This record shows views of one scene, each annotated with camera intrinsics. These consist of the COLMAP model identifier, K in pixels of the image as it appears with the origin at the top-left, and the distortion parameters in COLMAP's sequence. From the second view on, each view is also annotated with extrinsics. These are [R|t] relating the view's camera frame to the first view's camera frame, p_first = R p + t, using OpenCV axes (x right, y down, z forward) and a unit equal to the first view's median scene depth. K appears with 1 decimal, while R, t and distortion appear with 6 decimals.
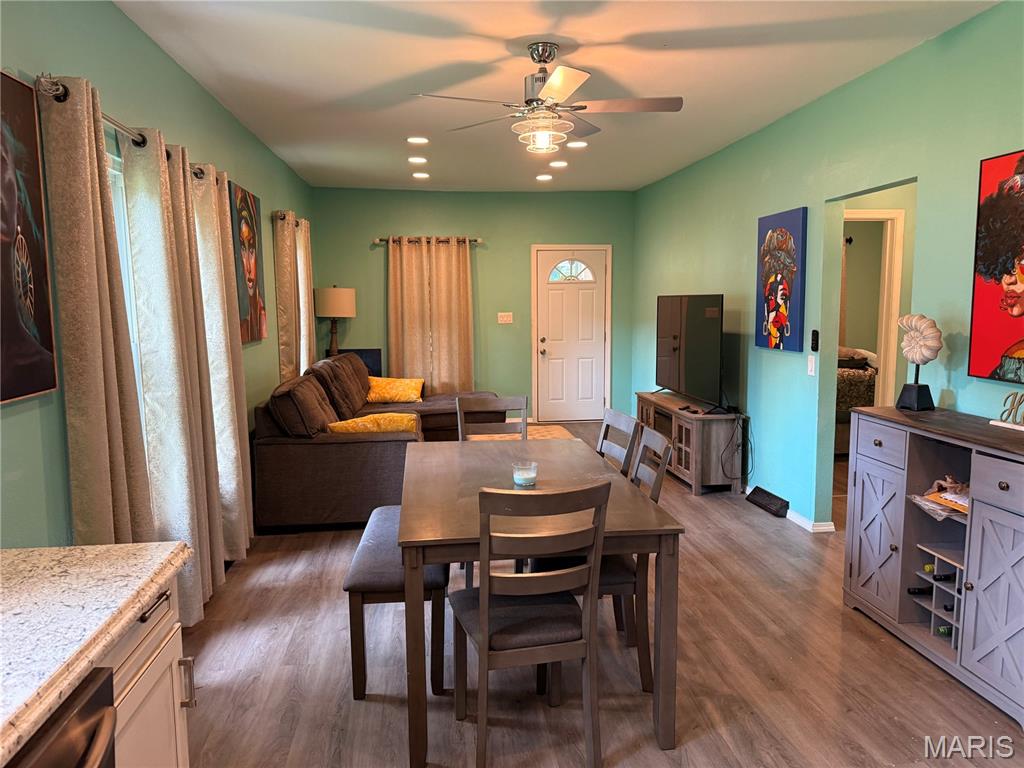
lens RADIAL K [[719.2, 0, 508.8], [0, 719.2, 388.4], [0, 0, 1]] dist [0.064147, -0.059796]
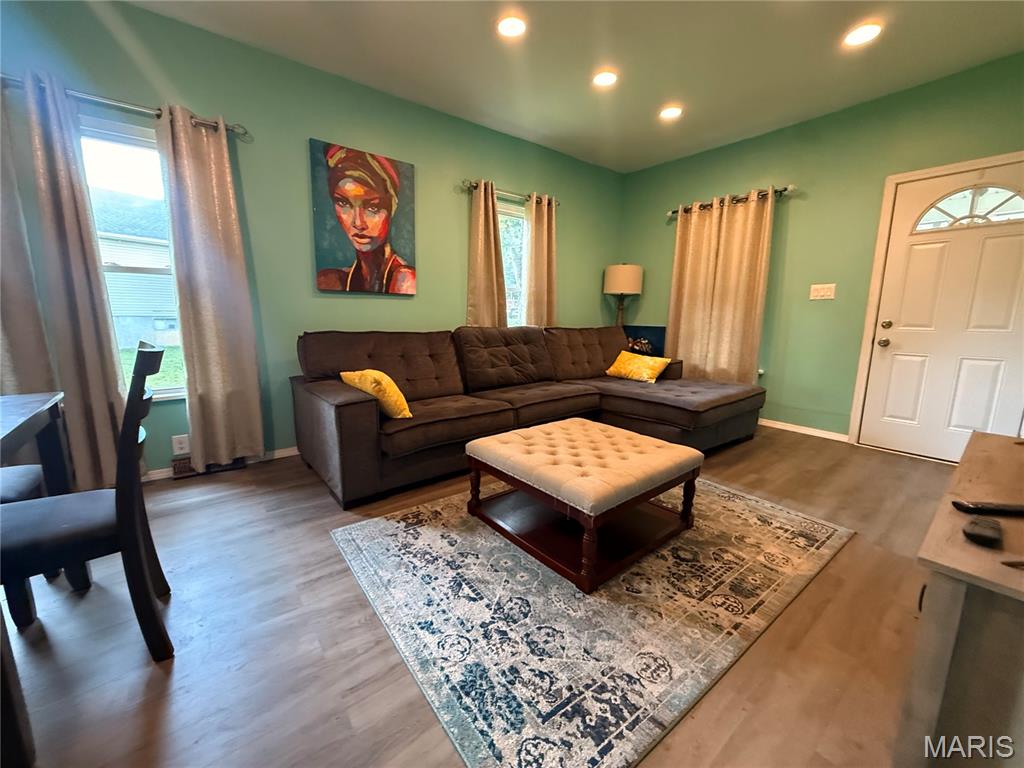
lens RADIAL K [[407.8, 0, 511.5], [0, 407.8, 385.5], [0, 0, 1]] dist [-0.000207, 0.000383]
pose [[0.524829, 0.158644, -0.836294, 0.288416], [-0.119676, 0.986472, 0.112029, -0.019219], [0.842753, 0.041289, 0.536715, 0.777340]]
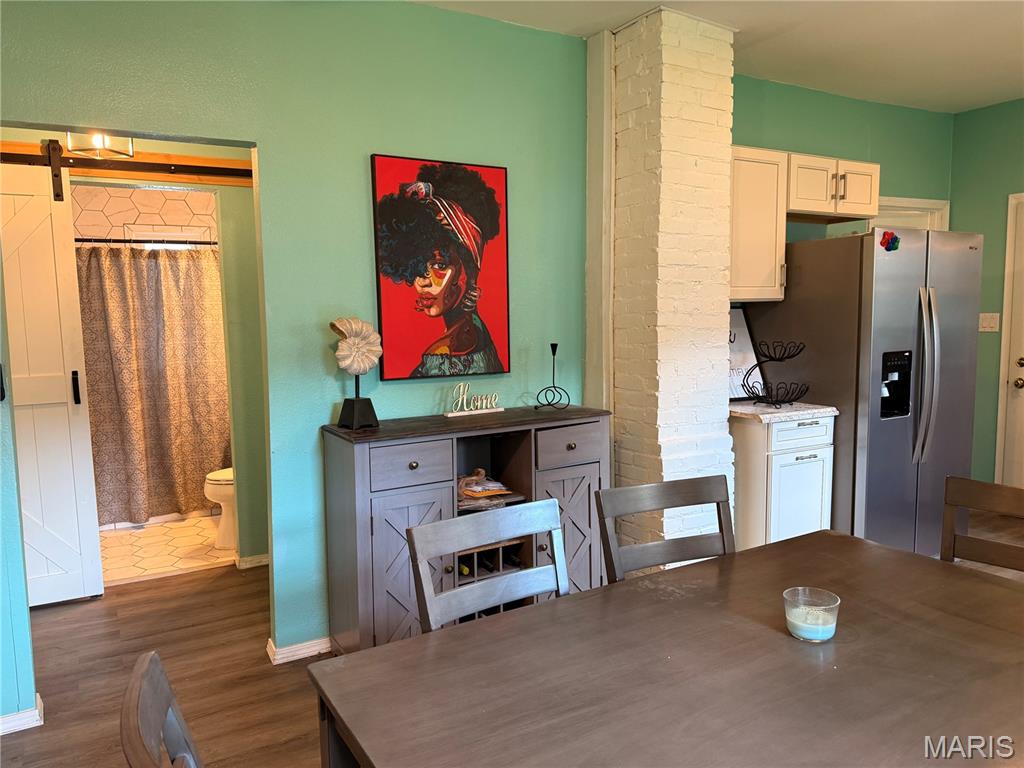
lens RADIAL K [[719.2, 0, 508.8], [0, 719.2, 408.3], [0, 0, 1]] dist [0.064147, -0.059796]
pose [[-0.419750, -0.111060, 0.900819, -0.175835], [0.132059, 0.974451, 0.181673, -0.077140], [-0.897981, 0.195219, -0.394359, 0.716318]]
